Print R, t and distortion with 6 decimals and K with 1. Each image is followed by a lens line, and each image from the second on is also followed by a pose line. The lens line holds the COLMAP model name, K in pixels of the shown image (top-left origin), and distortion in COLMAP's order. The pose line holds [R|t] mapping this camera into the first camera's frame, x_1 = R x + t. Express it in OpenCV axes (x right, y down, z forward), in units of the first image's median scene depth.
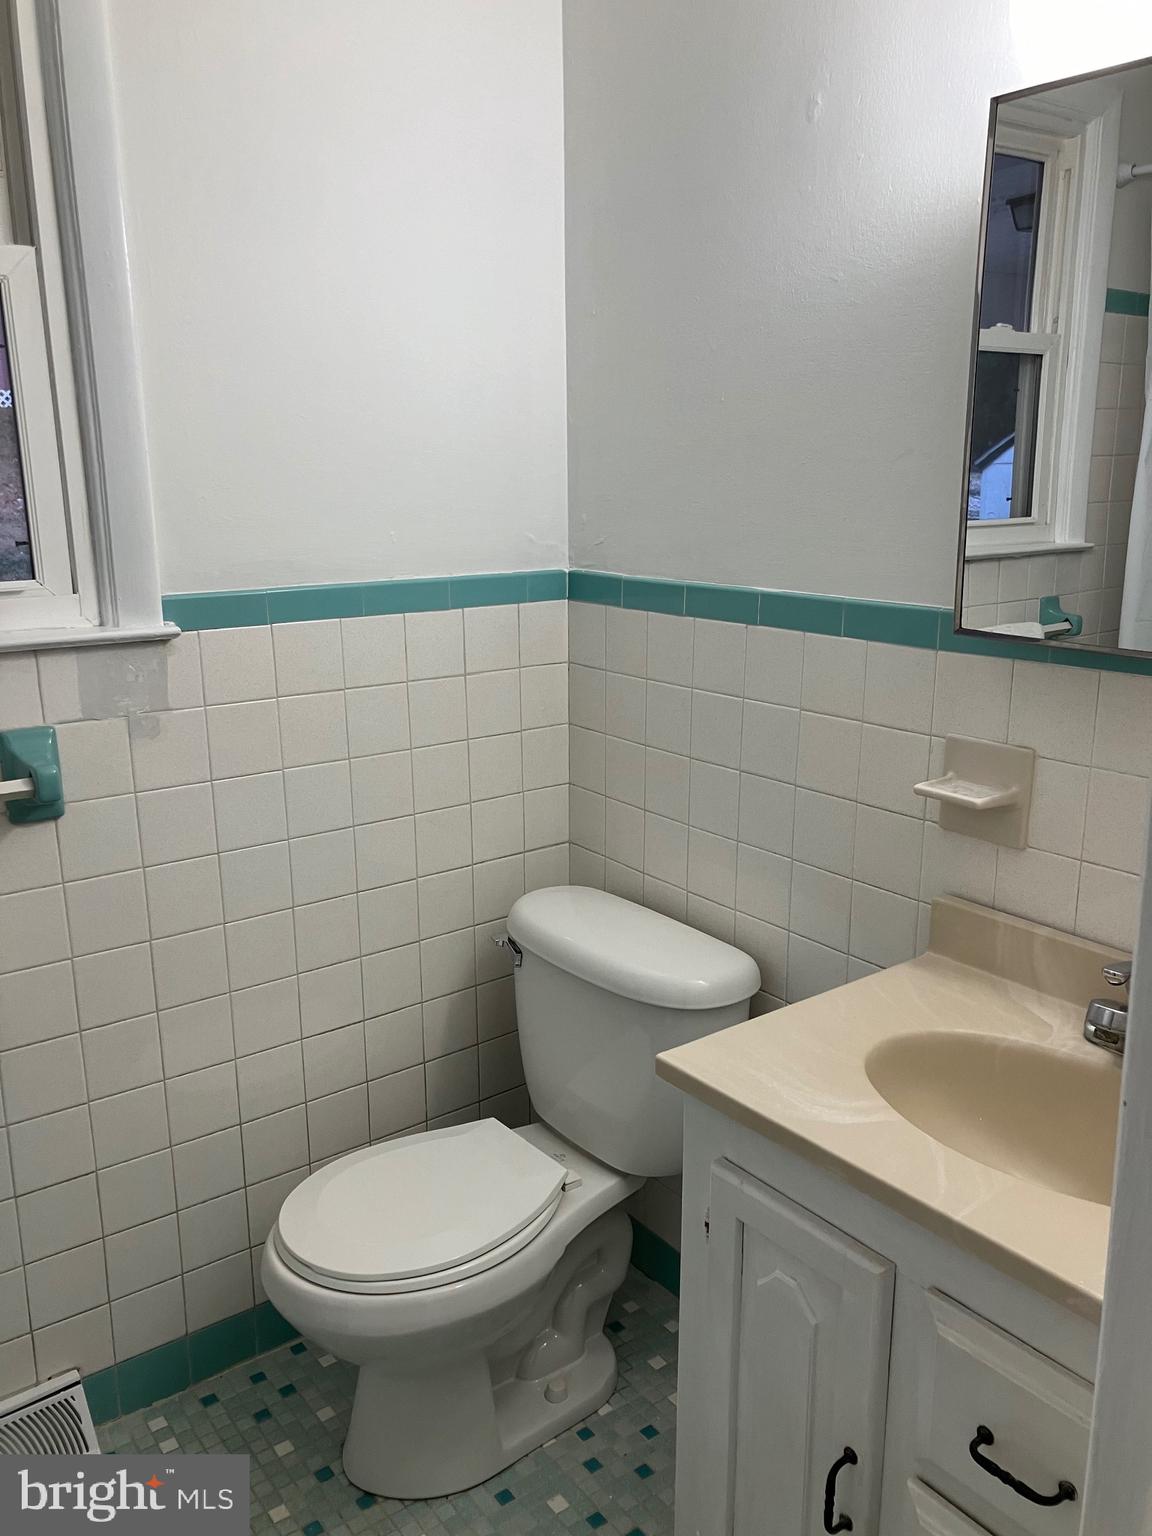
lens RADIAL K [[1254.3, 0, 576.0], [0, 1254.3, 768.0], [0, 0, 1]] dist [0.089134, -0.080386]
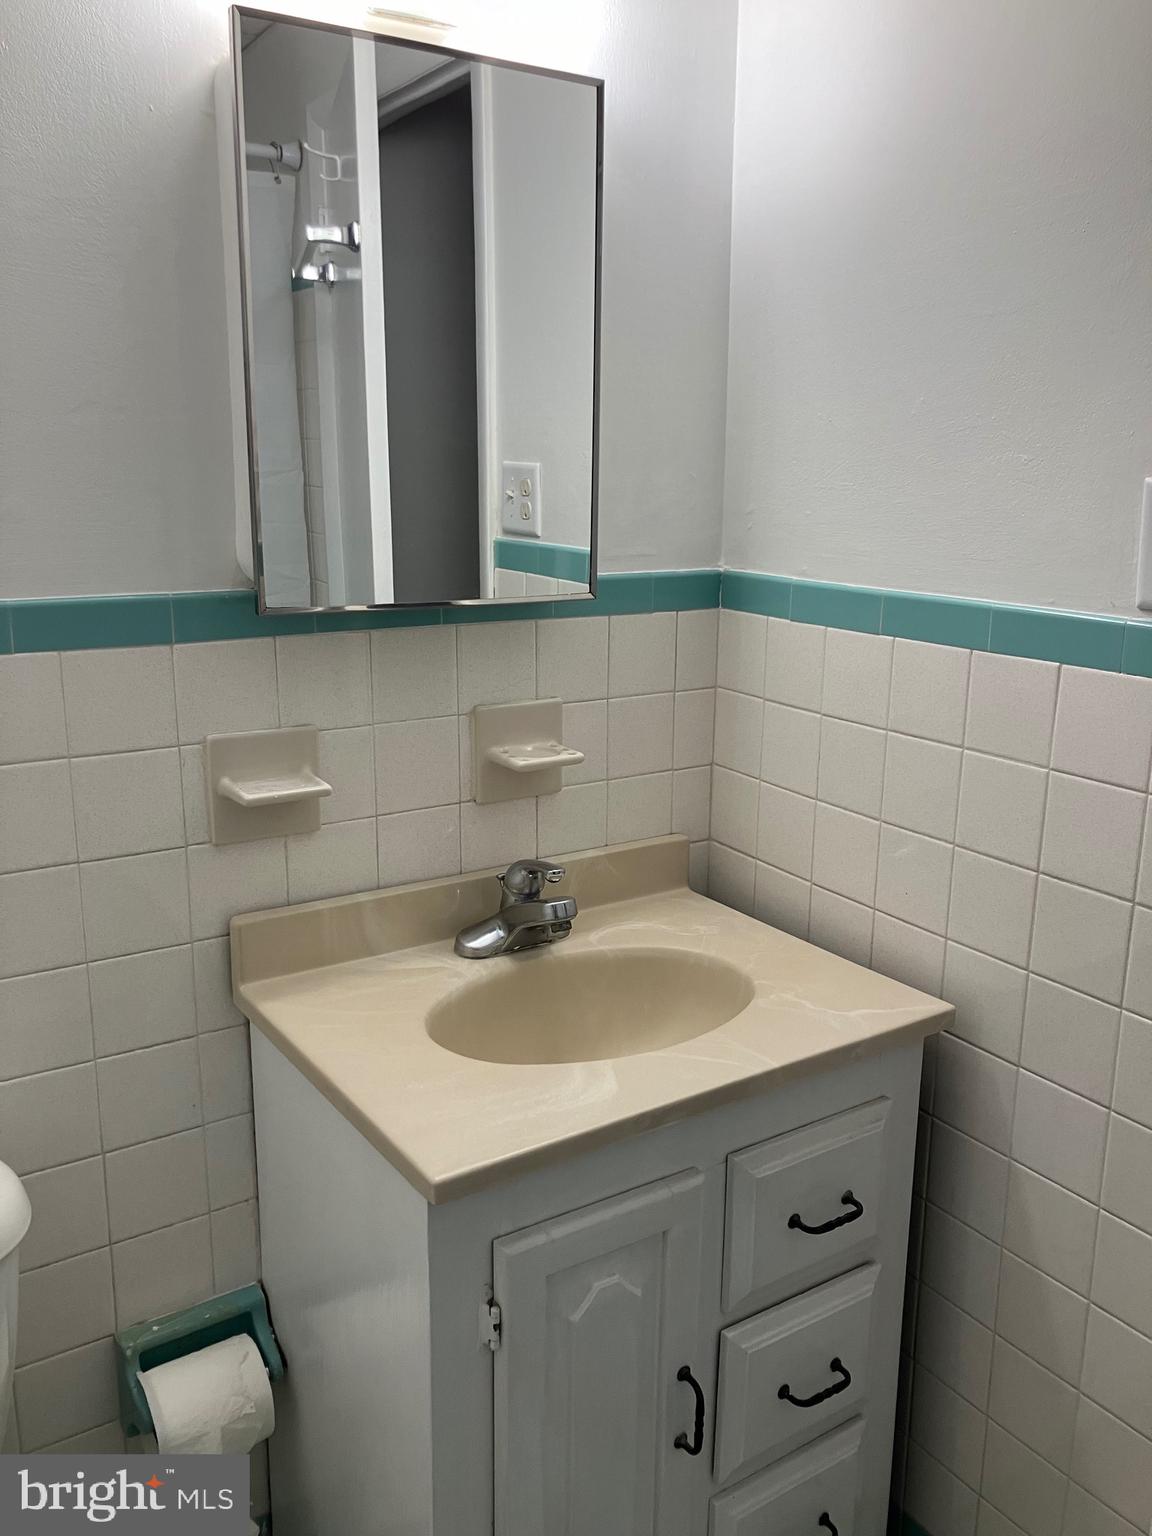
lens RADIAL K [[1283.3, 0, 576.0], [0, 1283.3, 768.0], [0, 0, 1]] dist [0.102521, -0.010638]
pose [[0.084540, -0.237848, 0.967616, -0.600888], [0.227393, 0.950073, 0.213669, -0.153413], [-0.970127, 0.201965, 0.134404, 0.714378]]
